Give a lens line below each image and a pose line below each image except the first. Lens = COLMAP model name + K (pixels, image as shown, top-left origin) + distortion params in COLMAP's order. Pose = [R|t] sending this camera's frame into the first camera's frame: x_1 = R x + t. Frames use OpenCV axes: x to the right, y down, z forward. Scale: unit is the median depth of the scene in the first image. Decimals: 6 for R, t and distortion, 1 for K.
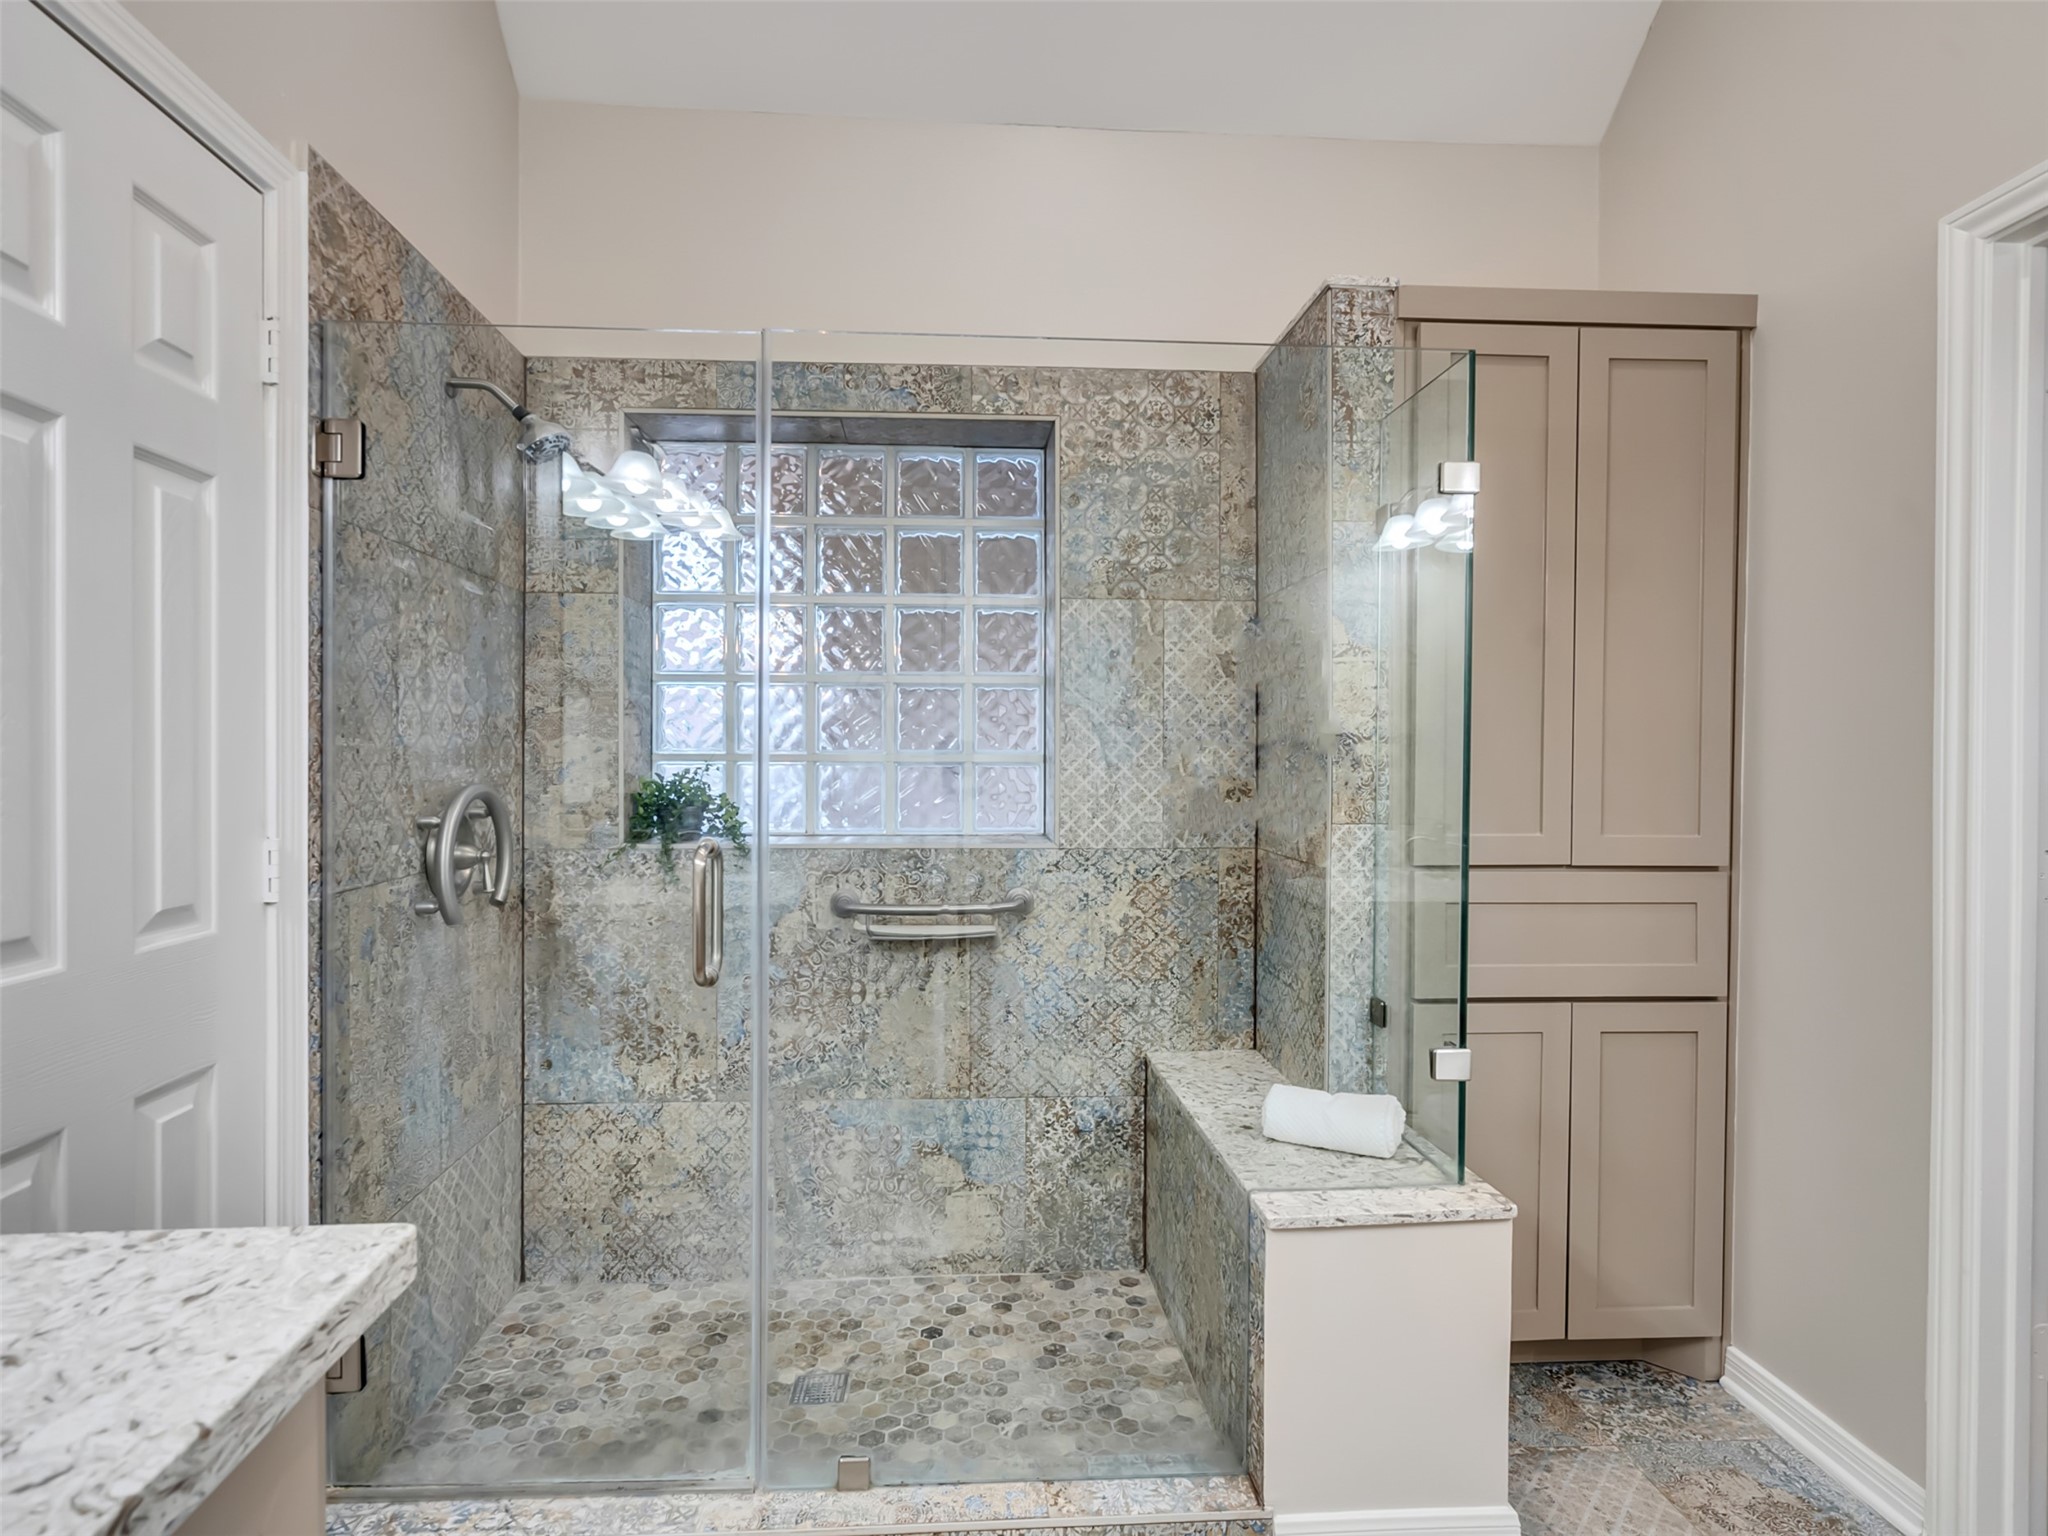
lens RADIAL K [[1047.9, 0, 1009.8], [0, 1047.9, 766.5], [0, 0, 1]] dist [-0.006112, 0.002932]
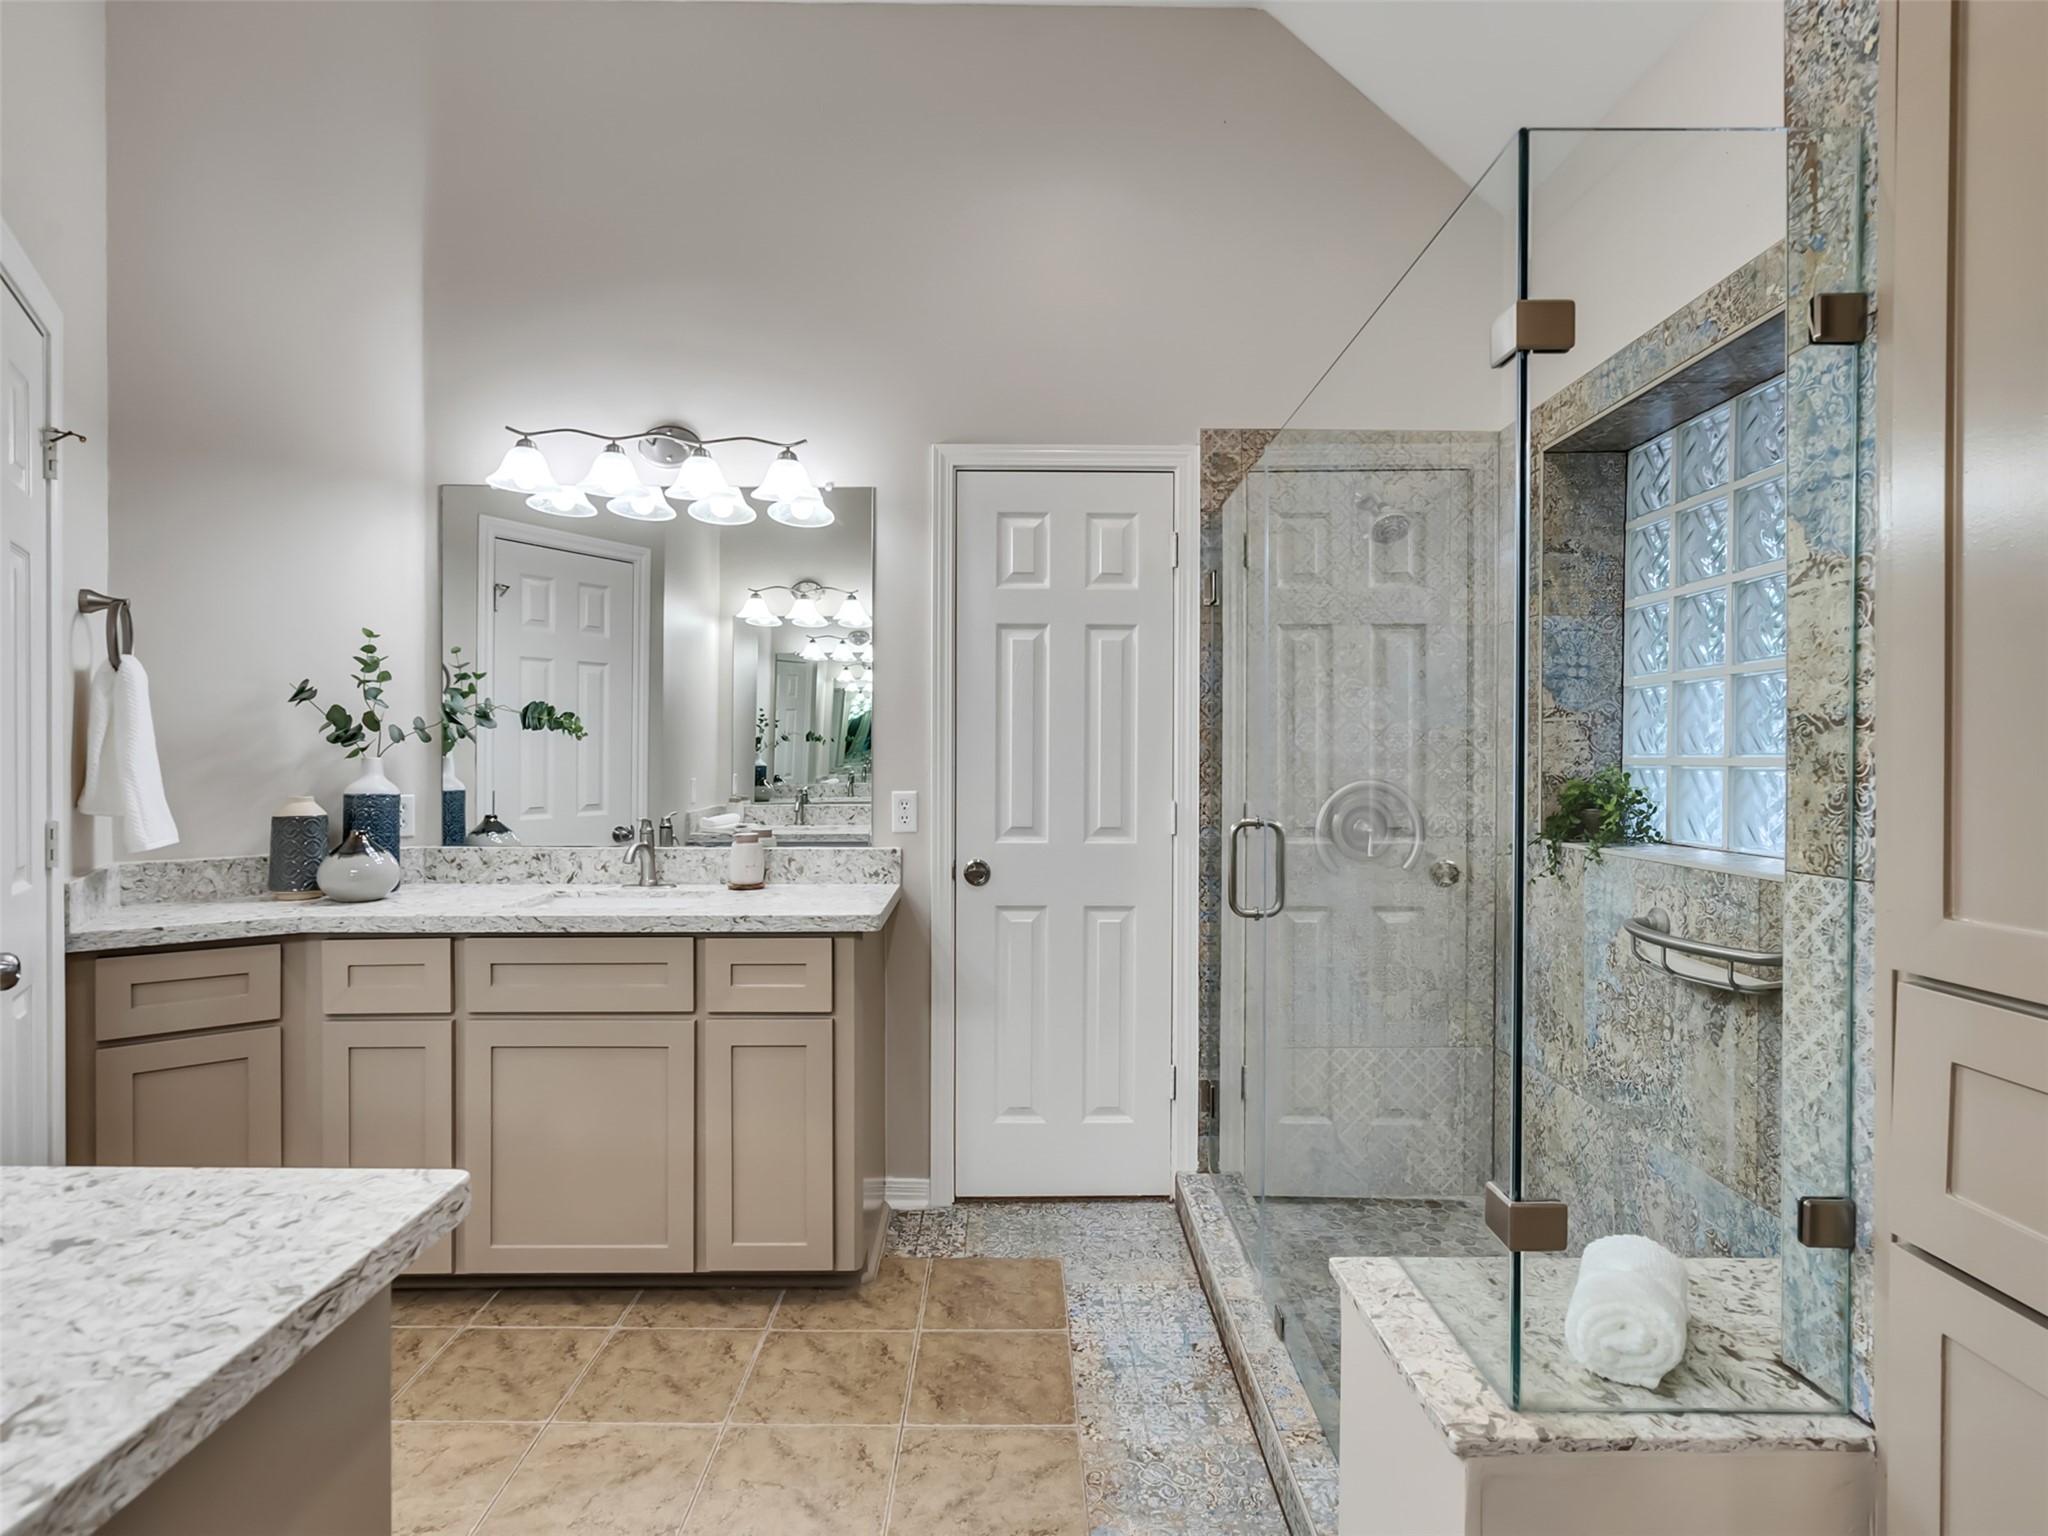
lens RADIAL K [[1047.9, 0, 1016.2], [0, 1047.9, 763.3], [0, 0, 1]] dist [-0.006112, 0.002932]
pose [[-0.058251, 0.000707, -0.998302, 0.838670], [-0.013513, 0.999908, 0.001497, -0.000208], [0.998210, 0.013577, -0.058236, 0.550159]]
